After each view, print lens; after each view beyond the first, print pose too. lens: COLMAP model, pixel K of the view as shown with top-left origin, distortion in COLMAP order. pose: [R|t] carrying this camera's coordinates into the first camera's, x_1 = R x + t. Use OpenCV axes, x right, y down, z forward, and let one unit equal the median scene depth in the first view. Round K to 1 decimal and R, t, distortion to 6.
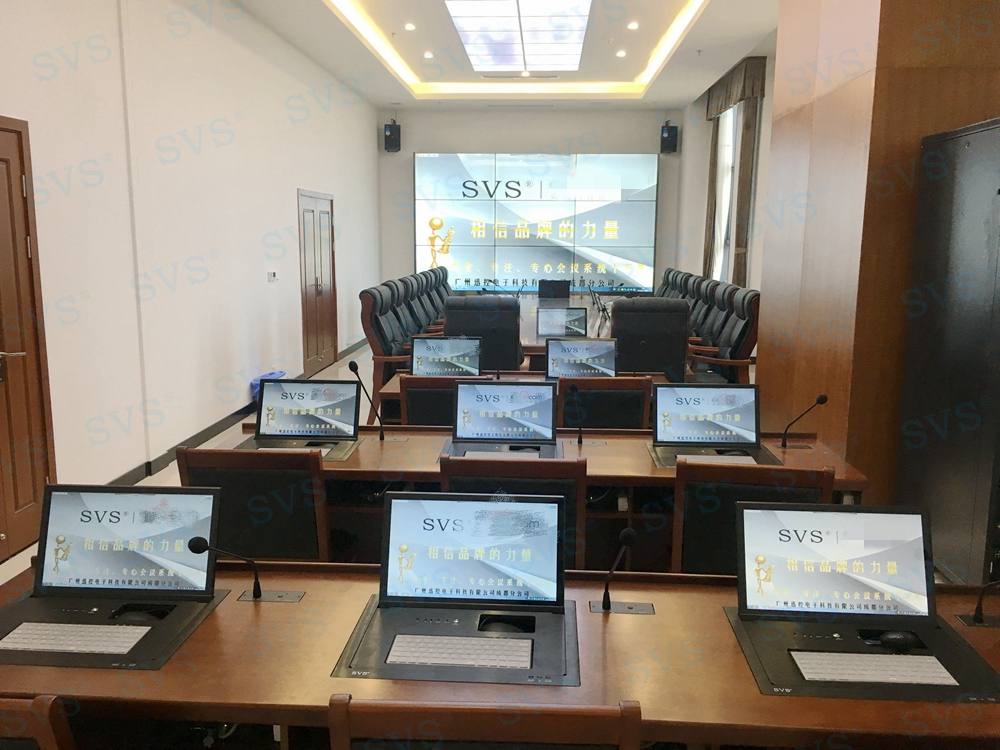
lens RADIAL K [[871.7, 0, 500.0], [0, 871.7, 375.0], [0, 0, 1]] dist [0.092897, 0.002508]
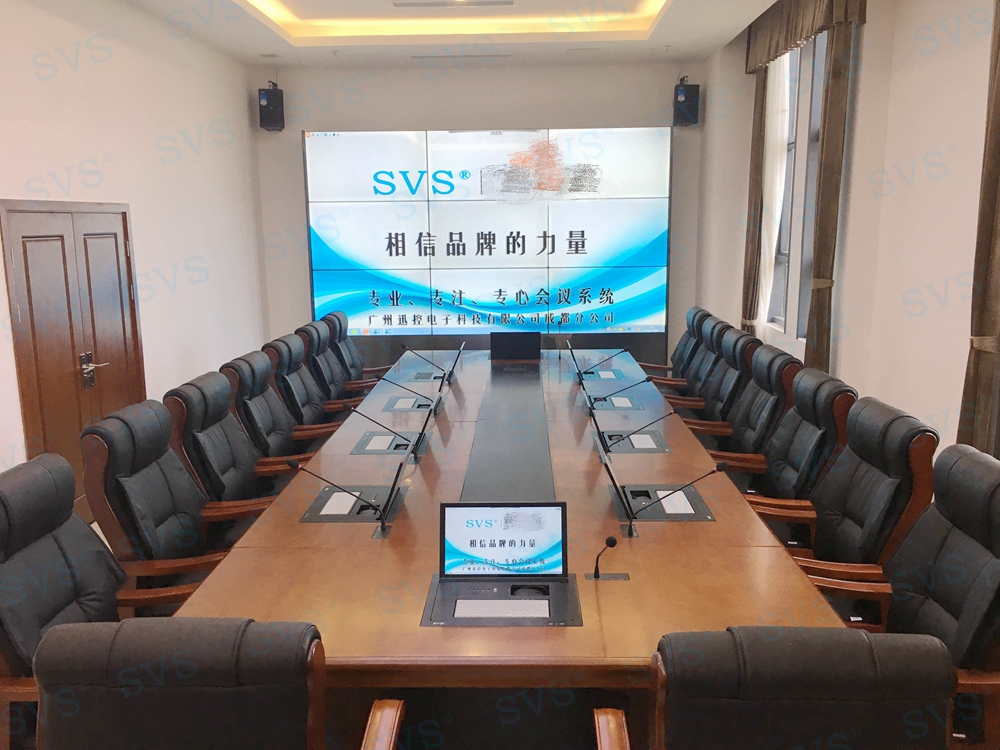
lens RADIAL K [[858.2, 0, 500.0], [0, 858.2, 375.0], [0, 0, 1]] dist [0.071720, -0.076922]
pose [[0.999650, -0.022686, 0.013573, 0.036972], [0.022388, 0.999514, 0.021700, -0.079841], [-0.014059, -0.021389, 0.999672, 0.339915]]
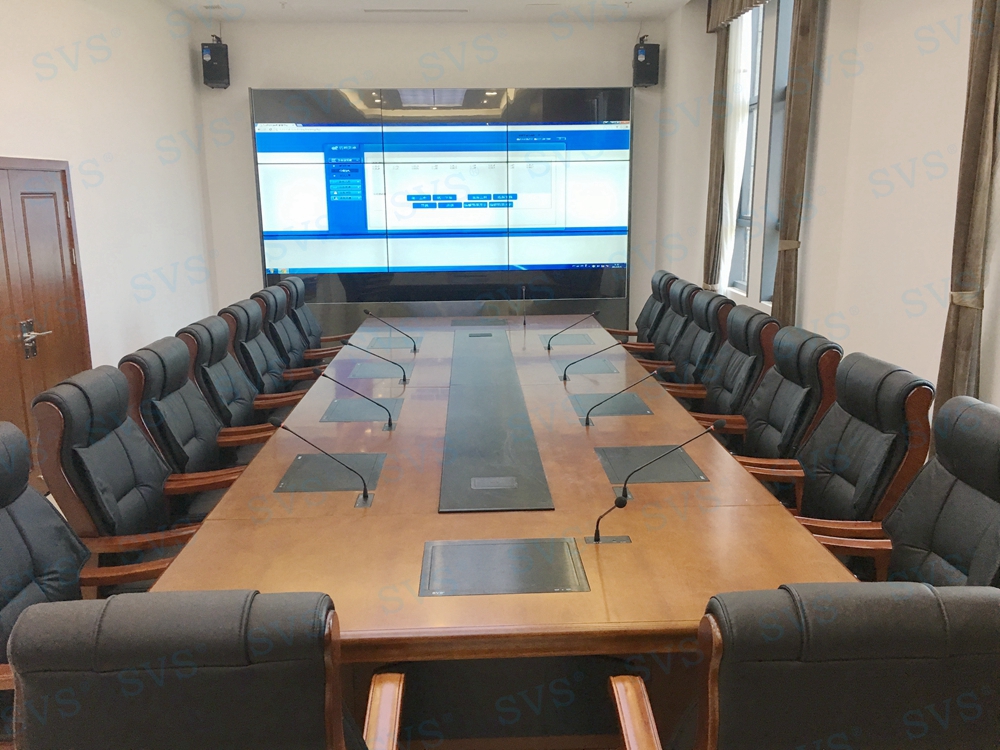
lens RADIAL K [[858.2, 0, 500.0], [0, 858.2, 375.0], [0, 0, 1]] dist [0.071720, -0.076922]
pose [[0.996427, -0.036518, 0.076156, 0.025502], [0.032383, 0.997970, 0.054846, -0.075802], [-0.078005, -0.052183, 0.995586, 0.352292]]
